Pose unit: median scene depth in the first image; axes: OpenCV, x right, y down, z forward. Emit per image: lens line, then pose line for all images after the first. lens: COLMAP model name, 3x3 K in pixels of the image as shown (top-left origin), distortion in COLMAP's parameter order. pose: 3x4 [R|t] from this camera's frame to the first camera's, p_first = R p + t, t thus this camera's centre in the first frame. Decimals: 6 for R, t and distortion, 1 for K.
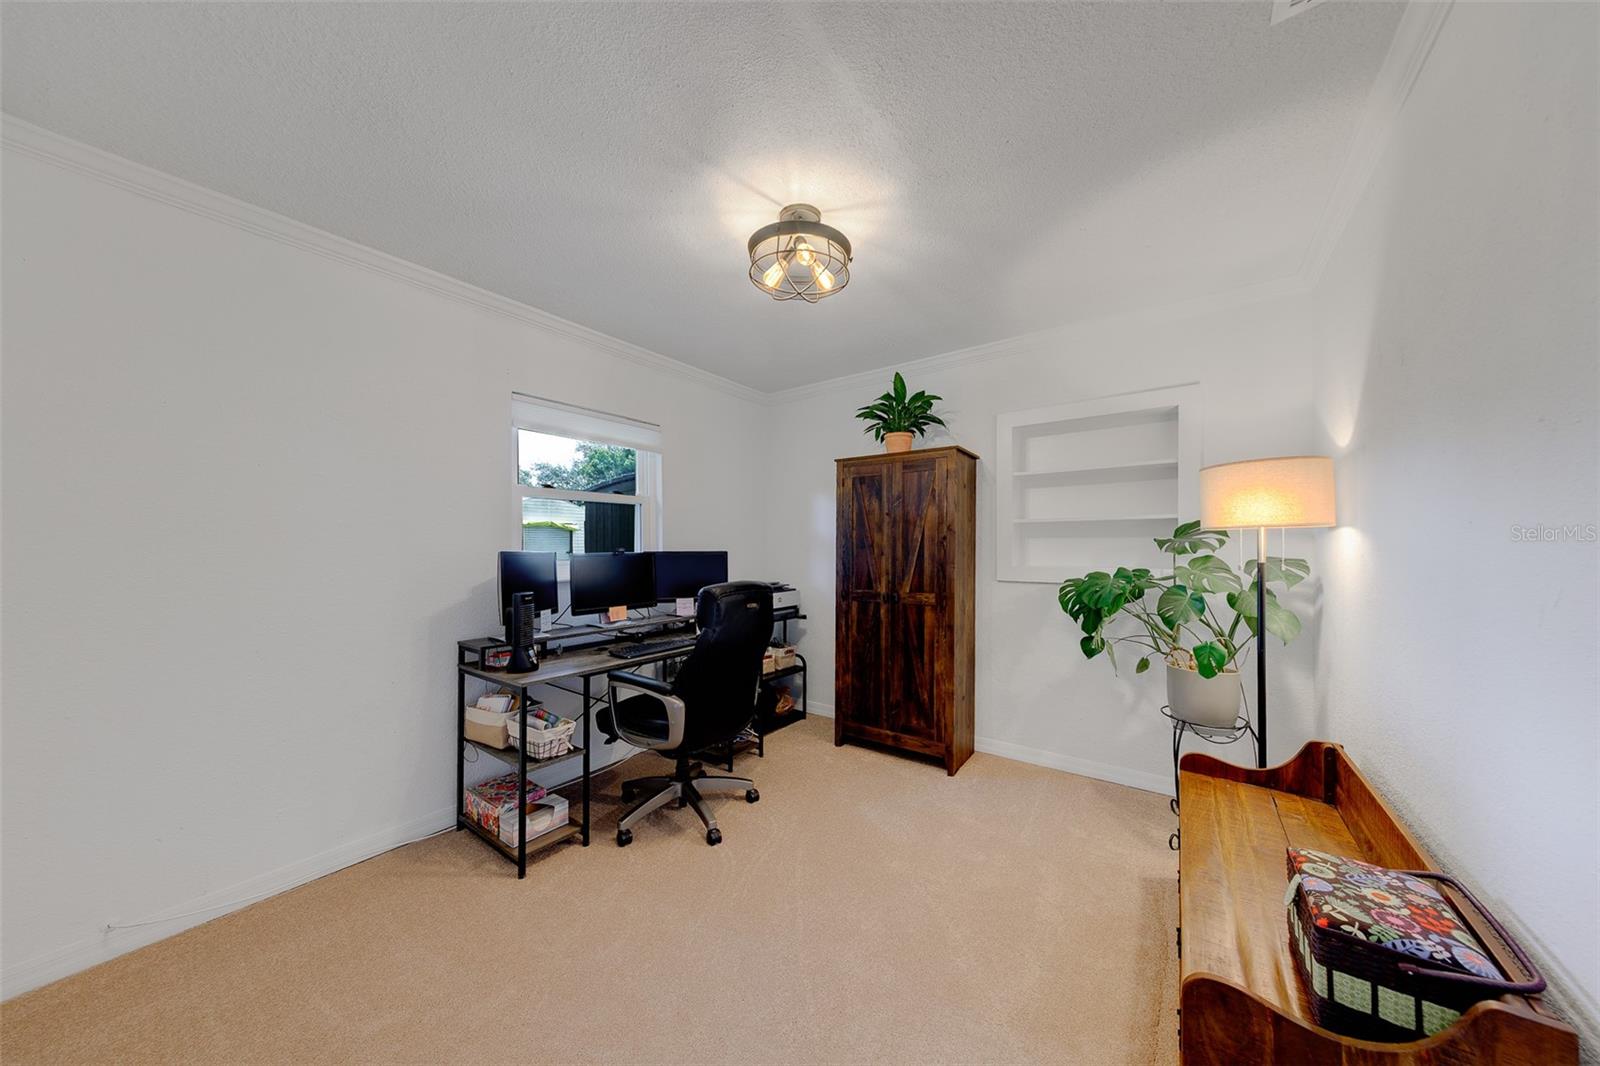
lens RADIAL K [[495.0, 0, 801.8], [0, 495.0, 535.5], [0, 0, 1]] dist [0.012731, -0.001919]
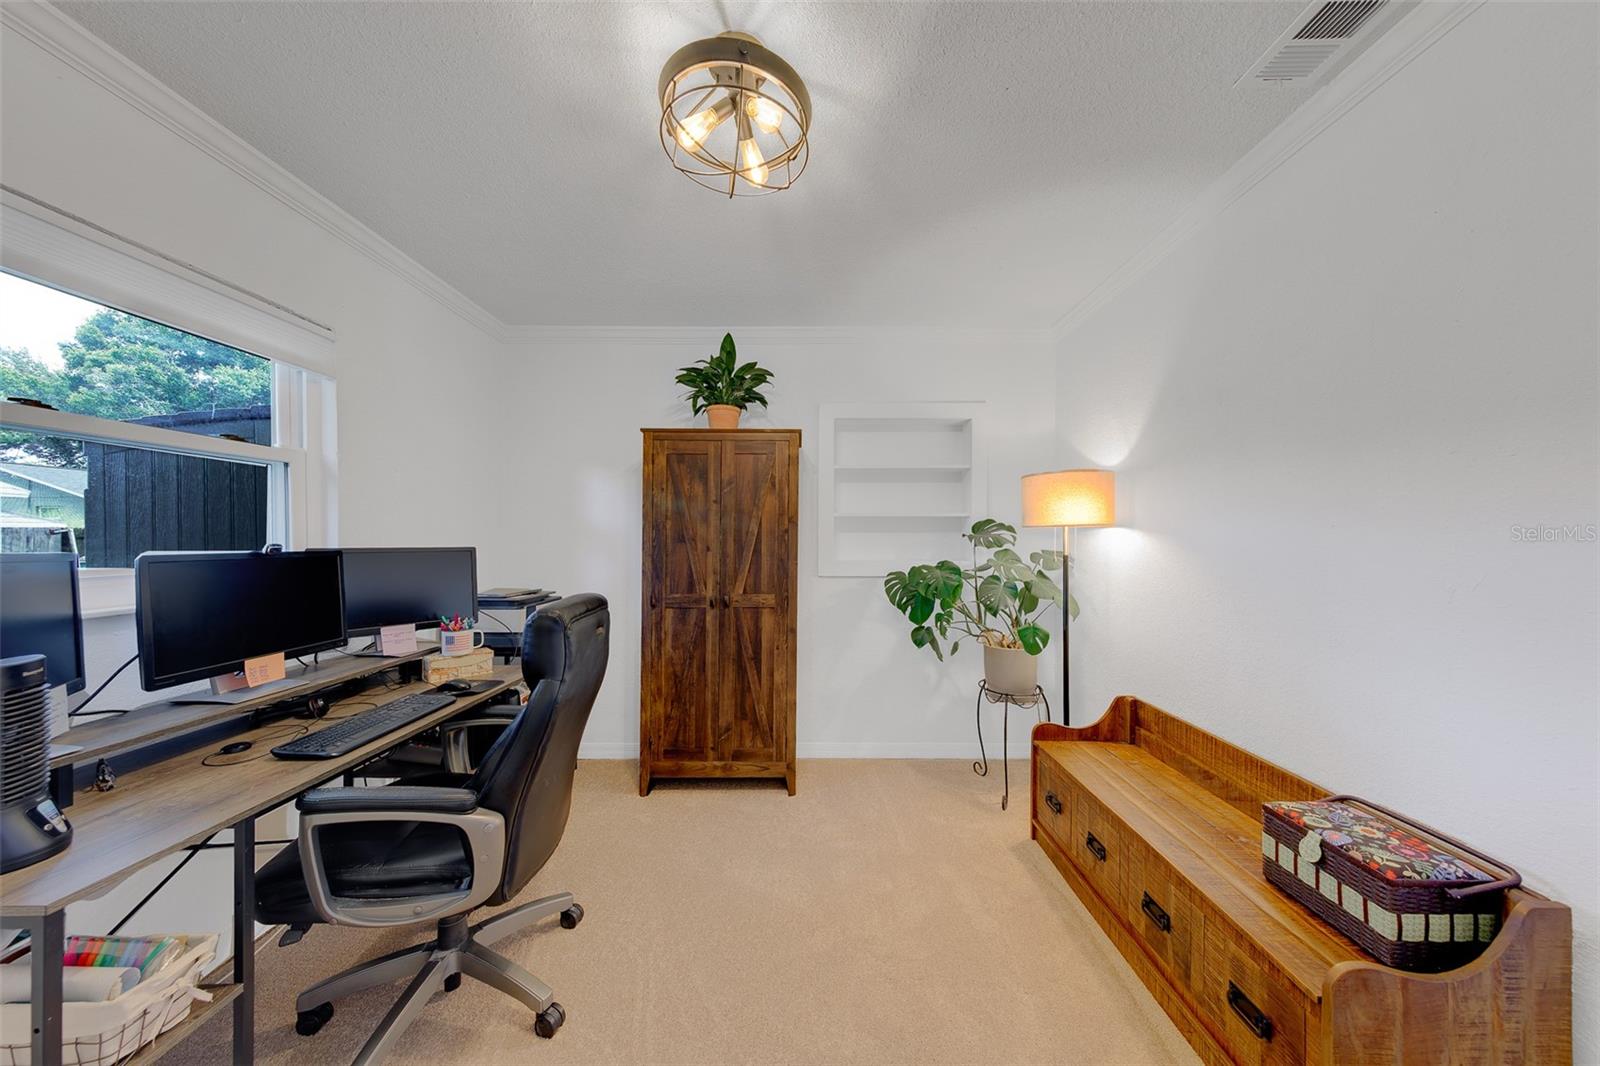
lens RADIAL K [[505.3, 0, 800.0], [0, 505.3, 533.0], [0, 0, 1]] dist [0.007097, -0.000124]
pose [[0.819757, 0.009602, 0.572631, -0.208860], [-0.015861, 0.999857, 0.005940, 0.002346], [-0.572491, -0.013952, 0.819792, 0.234899]]
